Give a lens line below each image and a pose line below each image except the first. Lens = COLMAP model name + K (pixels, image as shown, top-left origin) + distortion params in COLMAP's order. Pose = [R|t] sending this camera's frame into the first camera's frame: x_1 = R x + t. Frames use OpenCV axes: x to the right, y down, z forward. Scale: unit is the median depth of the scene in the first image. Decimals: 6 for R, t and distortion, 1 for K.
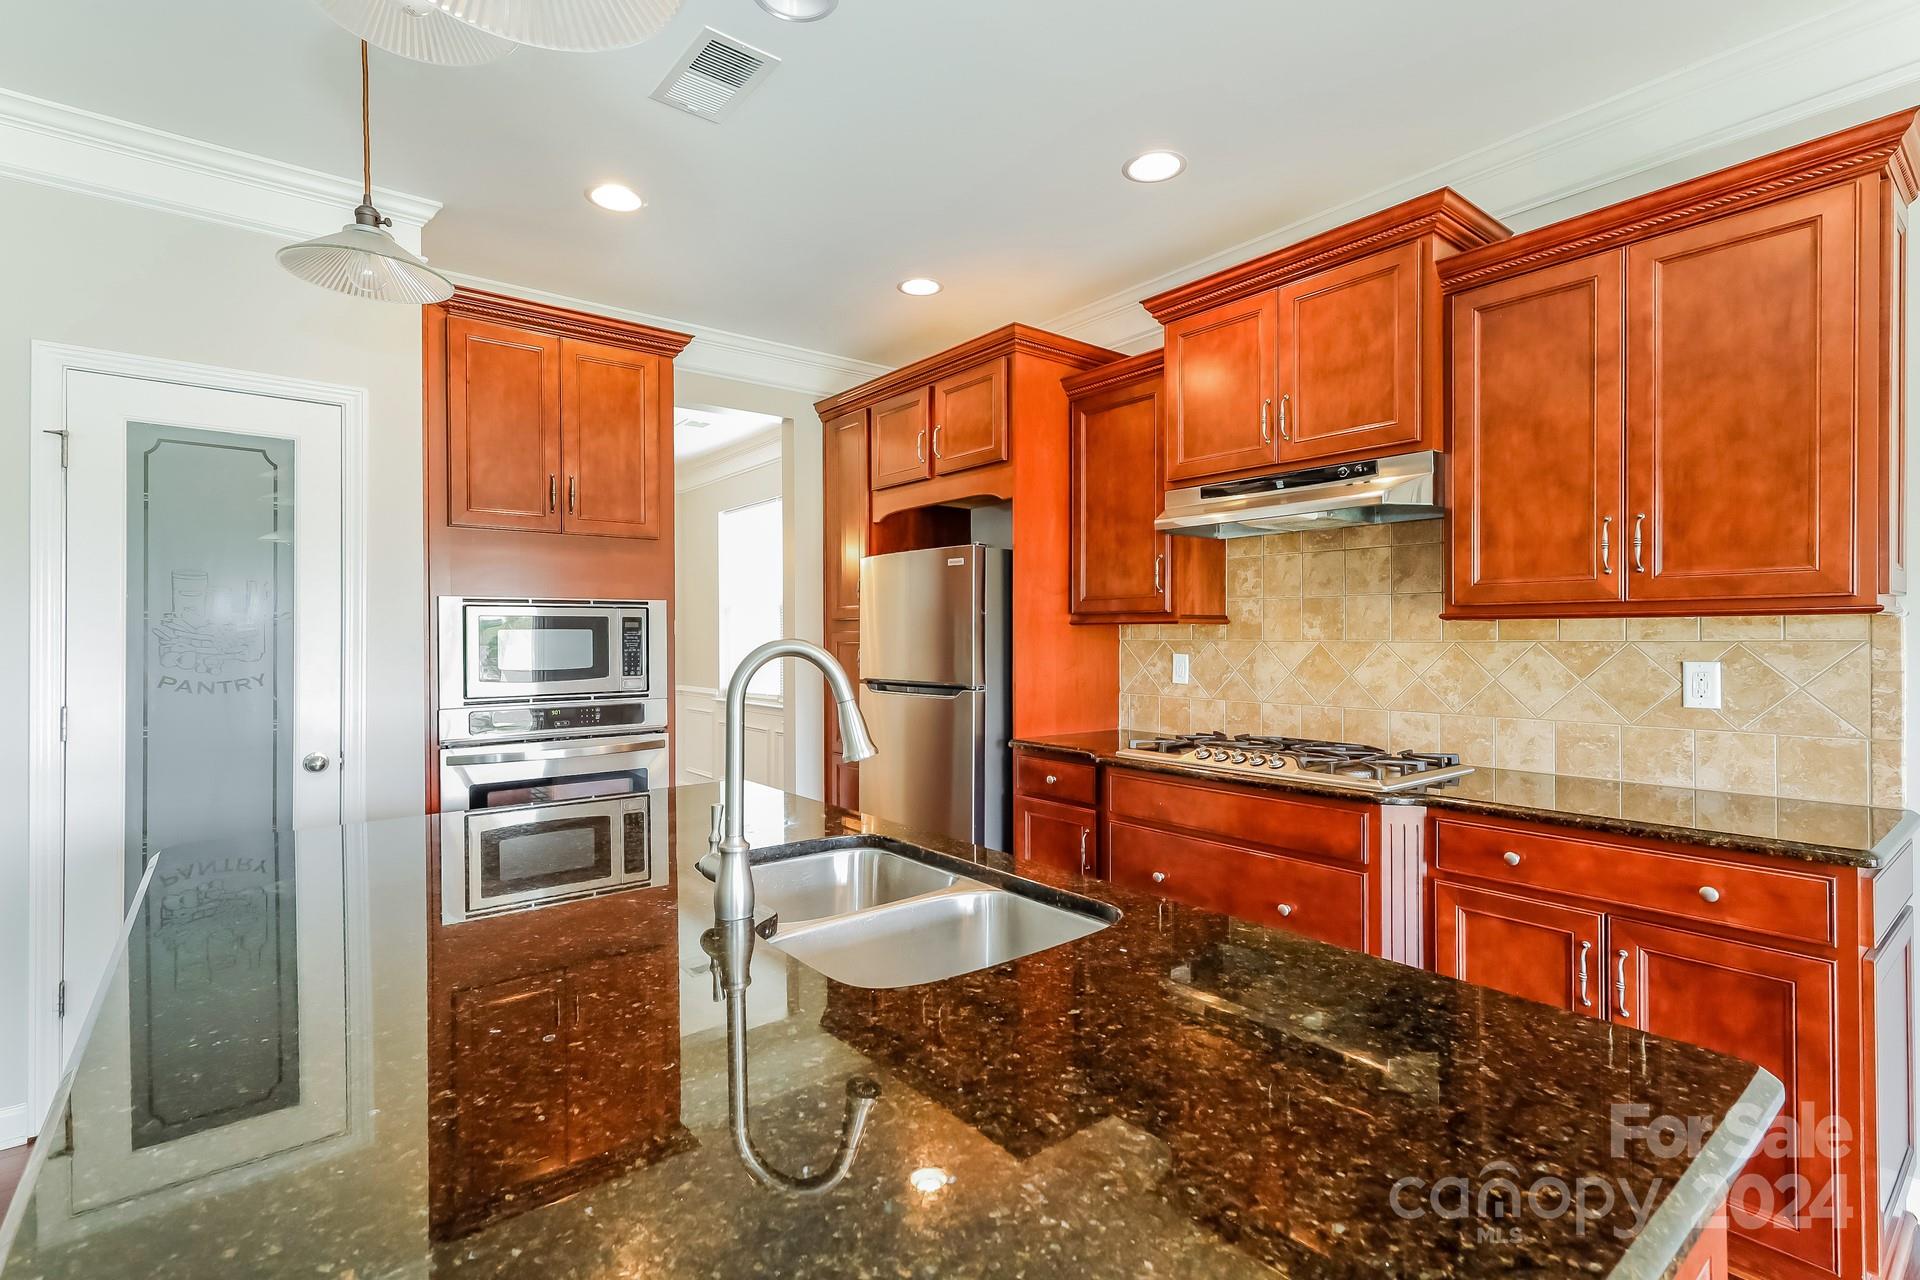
lens RADIAL K [[889.3, 0, 960.0], [0, 889.3, 640.0], [0, 0, 1]] dist [0.001609, -0.000141]
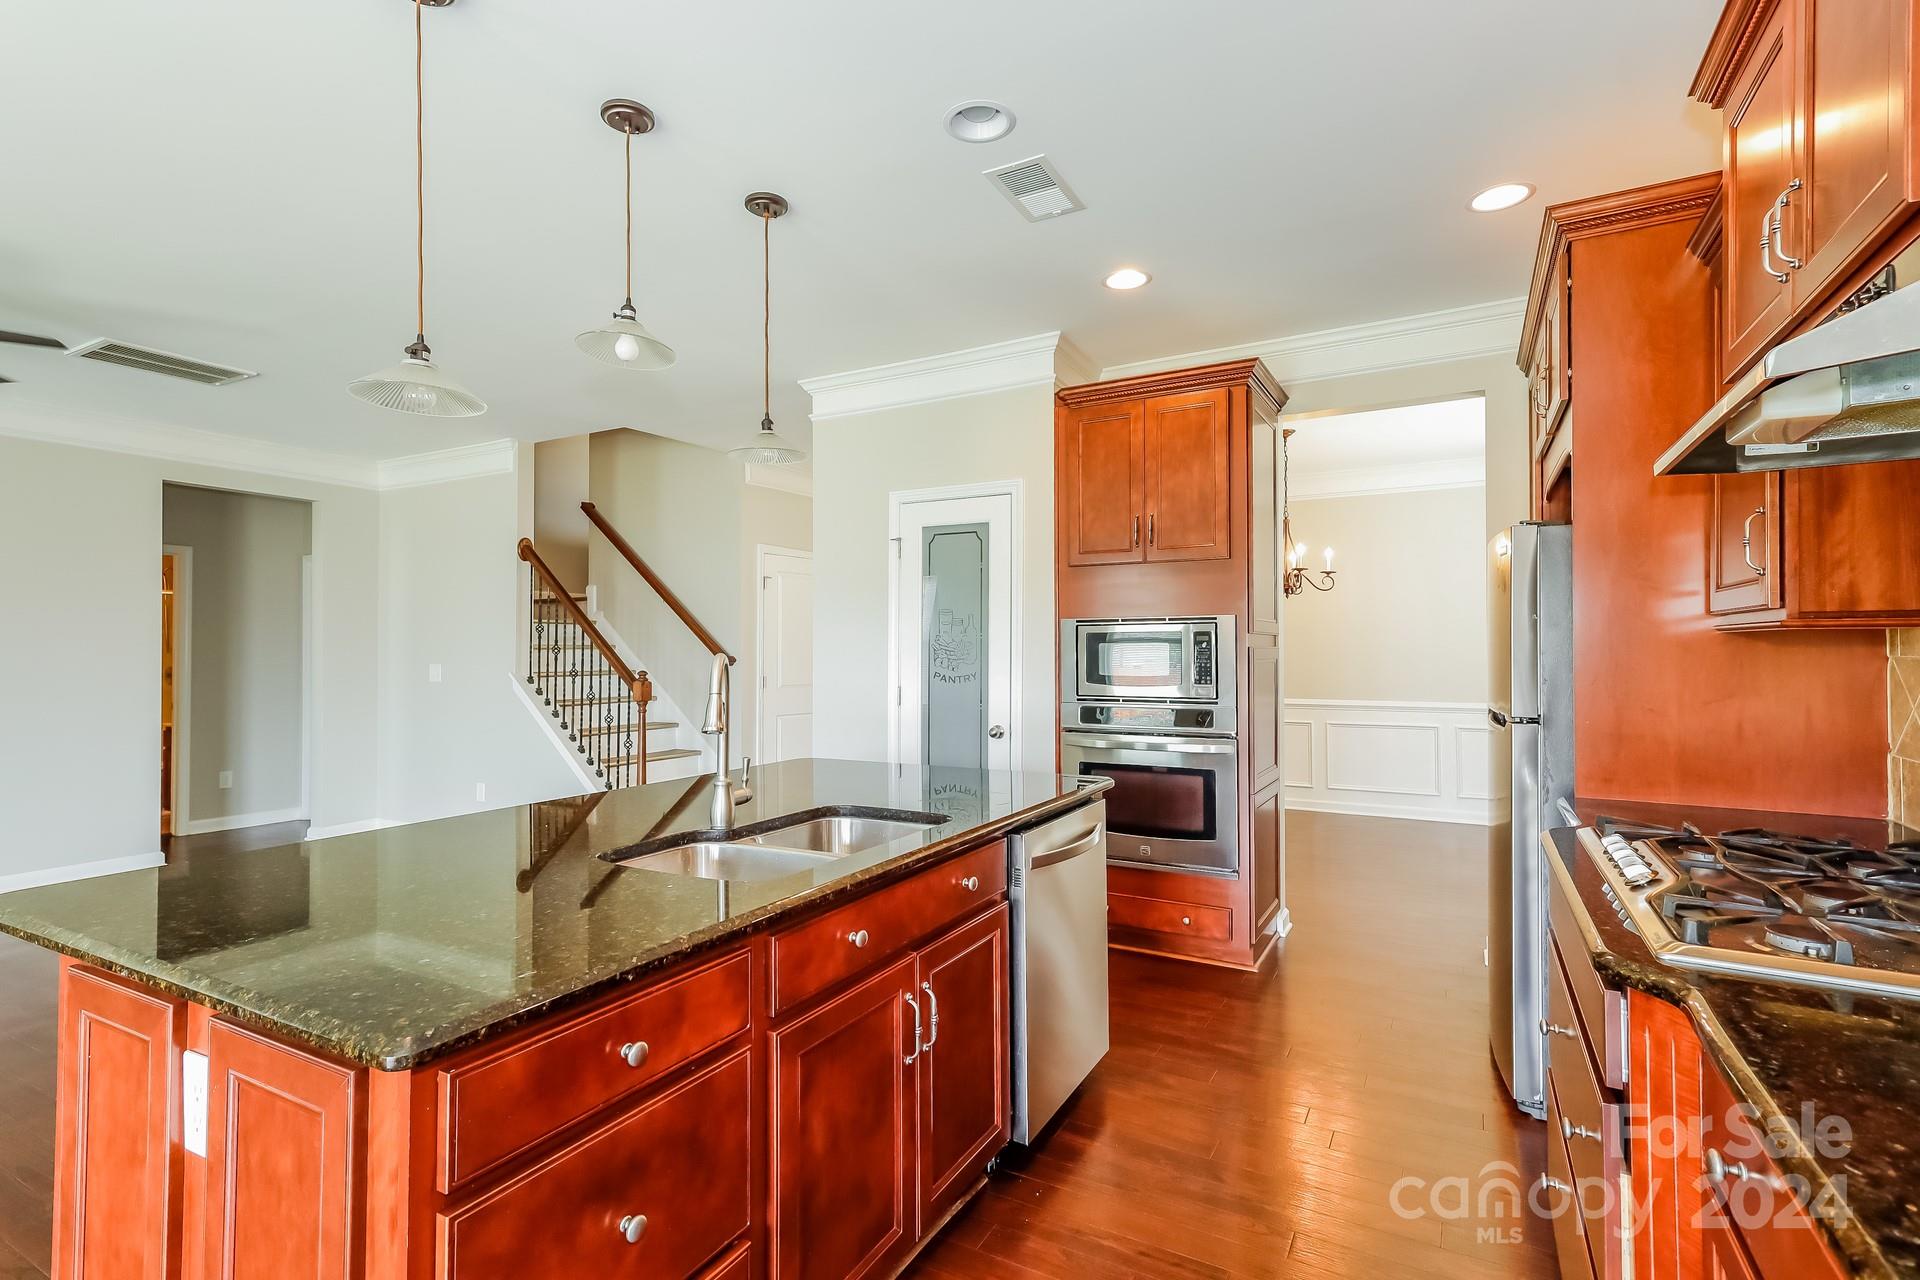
lens RADIAL K [[889.3, 0, 960.0], [0, 889.3, 640.0], [0, 0, 1]] dist [0.001609, -0.000141]
pose [[0.369222, -0.006180, -0.929321, 0.575766], [-0.000902, 0.999975, -0.007008, -0.007120], [0.929341, 0.003426, 0.369207, 0.327897]]
